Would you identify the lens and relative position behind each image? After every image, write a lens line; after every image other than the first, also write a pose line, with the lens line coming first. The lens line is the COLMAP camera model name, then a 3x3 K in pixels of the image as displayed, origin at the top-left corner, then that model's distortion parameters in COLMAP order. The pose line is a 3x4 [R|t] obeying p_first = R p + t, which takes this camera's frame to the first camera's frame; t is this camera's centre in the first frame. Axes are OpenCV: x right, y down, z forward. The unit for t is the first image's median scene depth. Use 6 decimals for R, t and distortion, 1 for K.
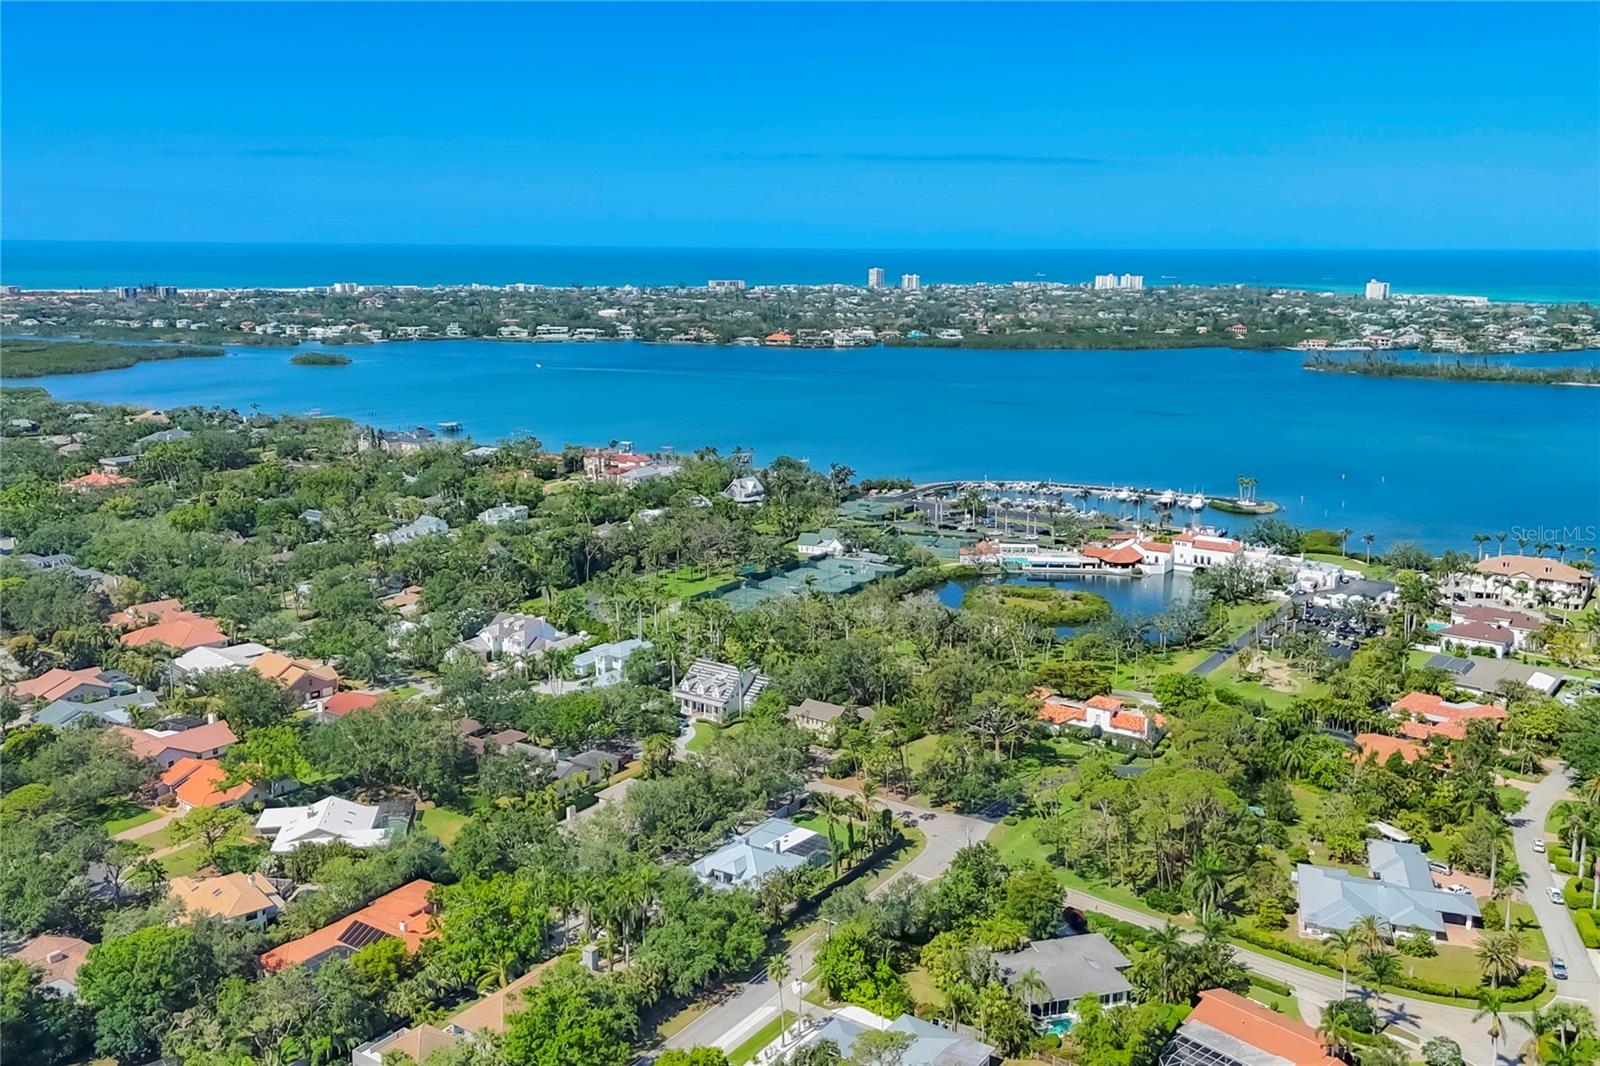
lens RADIAL K [[1371.4, 0, 795.6], [0, 1371.4, 533.1], [0, 0, 1]] dist [0.053127, -0.037482]
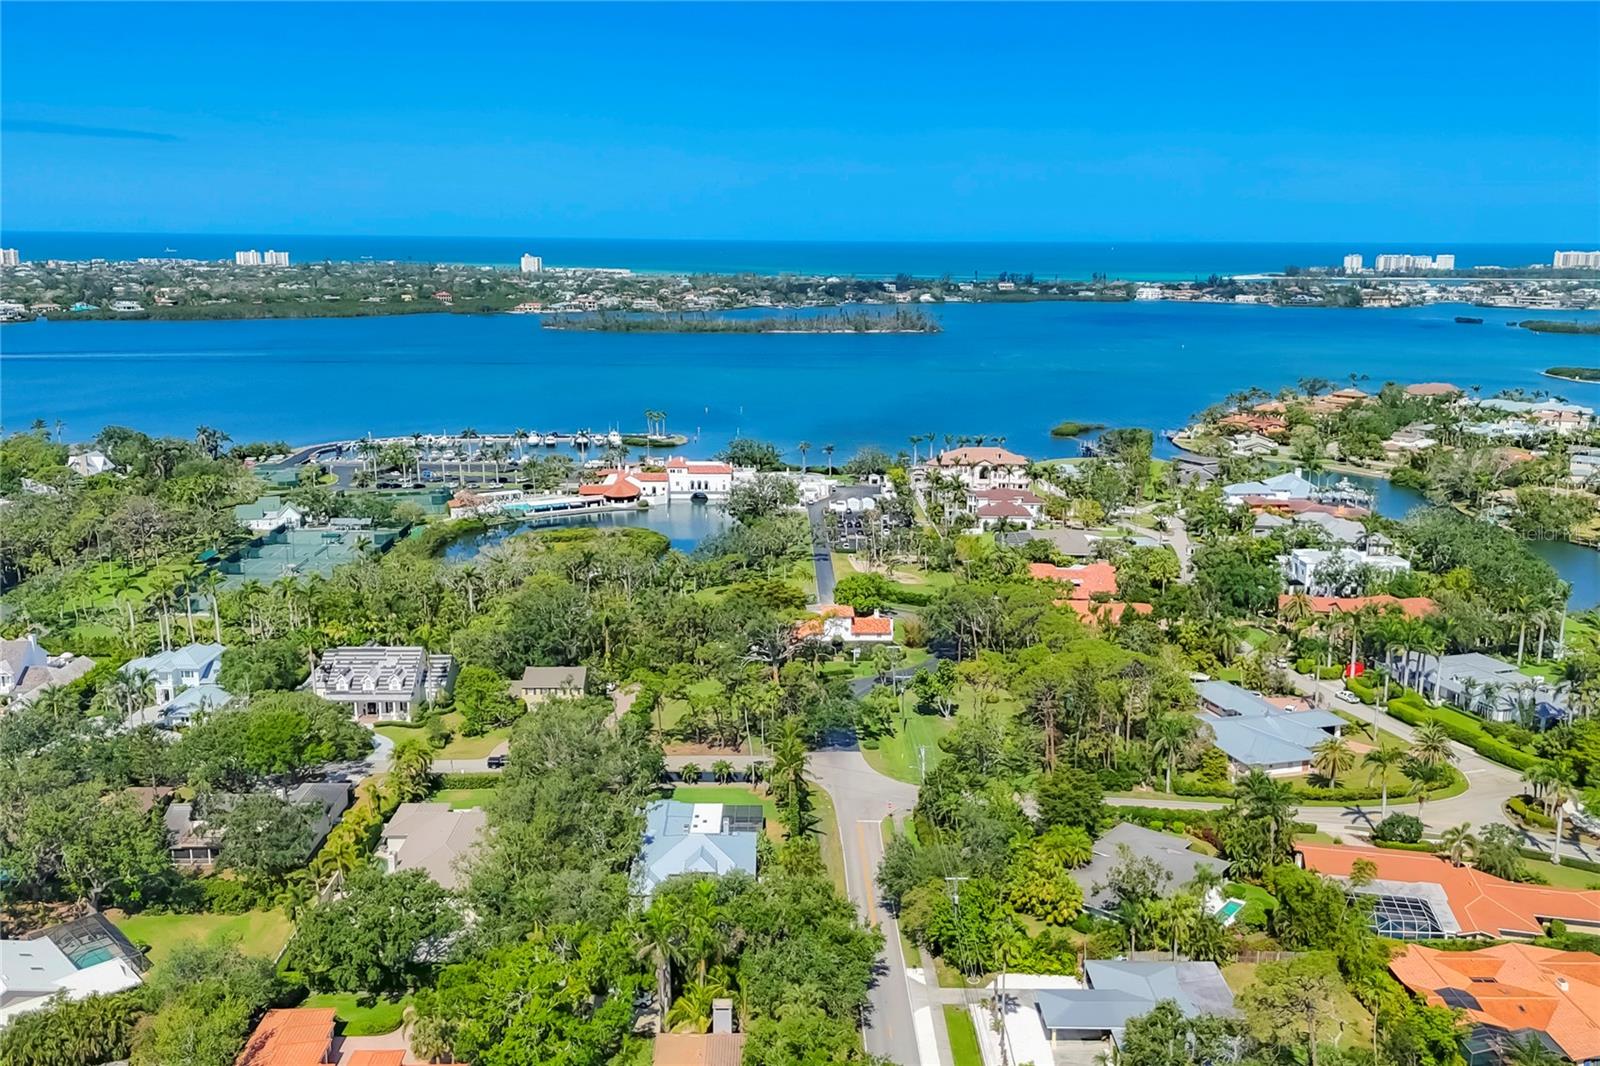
lens RADIAL K [[1371.4, 0, 800.2], [0, 1371.4, 533.3], [0, 0, 1]] dist [0.053127, -0.037482]
pose [[0.810488, -0.118863, 0.573569, -0.197408], [0.113632, 0.992498, 0.045109, 0.017255], [-0.574628, 0.028616, 0.817915, 0.167655]]
